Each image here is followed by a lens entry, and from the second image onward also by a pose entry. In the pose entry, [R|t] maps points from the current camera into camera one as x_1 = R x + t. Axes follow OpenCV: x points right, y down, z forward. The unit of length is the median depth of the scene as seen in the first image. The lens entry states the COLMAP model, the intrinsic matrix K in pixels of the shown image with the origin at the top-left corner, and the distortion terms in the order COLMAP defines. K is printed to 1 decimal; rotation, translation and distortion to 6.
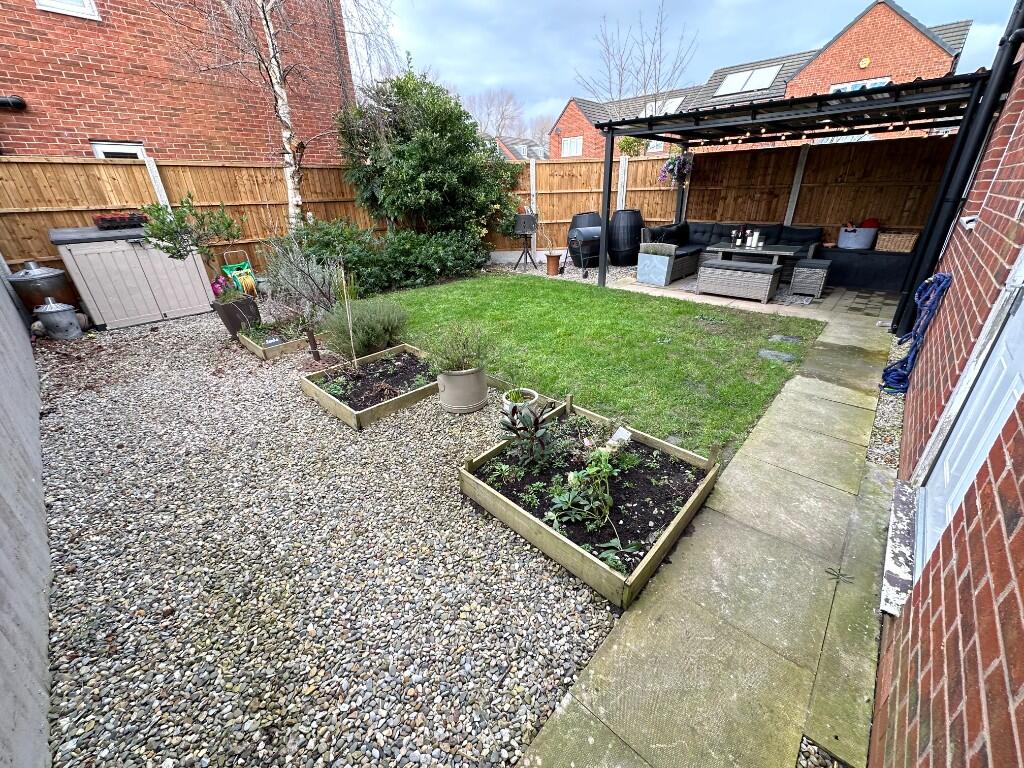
lens RADIAL K [[408.6, 0, 514.7], [0, 408.6, 382.9], [0, 0, 1]] dist [-0.003778, 0.000306]
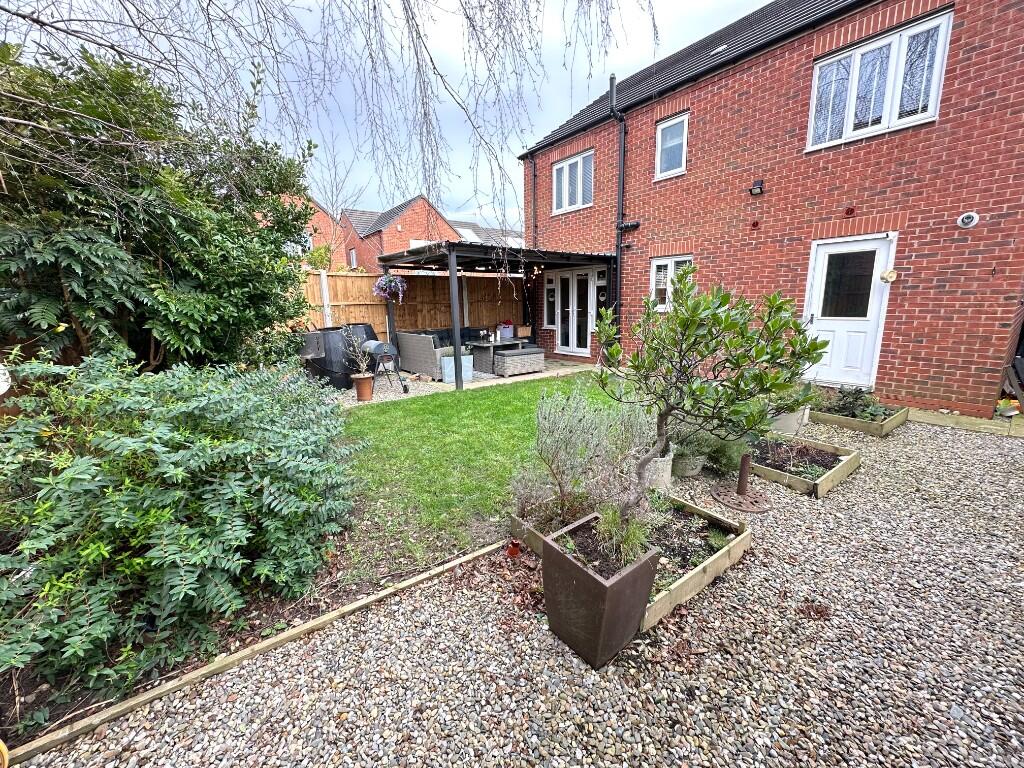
lens RADIAL K [[408.6, 0, 512.4], [0, 408.6, 381.2], [0, 0, 1]] dist [-0.003778, 0.000306]
pose [[0.182236, -0.171537, 0.968176, -0.672226], [0.429227, 0.899768, 0.078625, -0.258341], [-0.884621, 0.401240, 0.237598, 0.589318]]
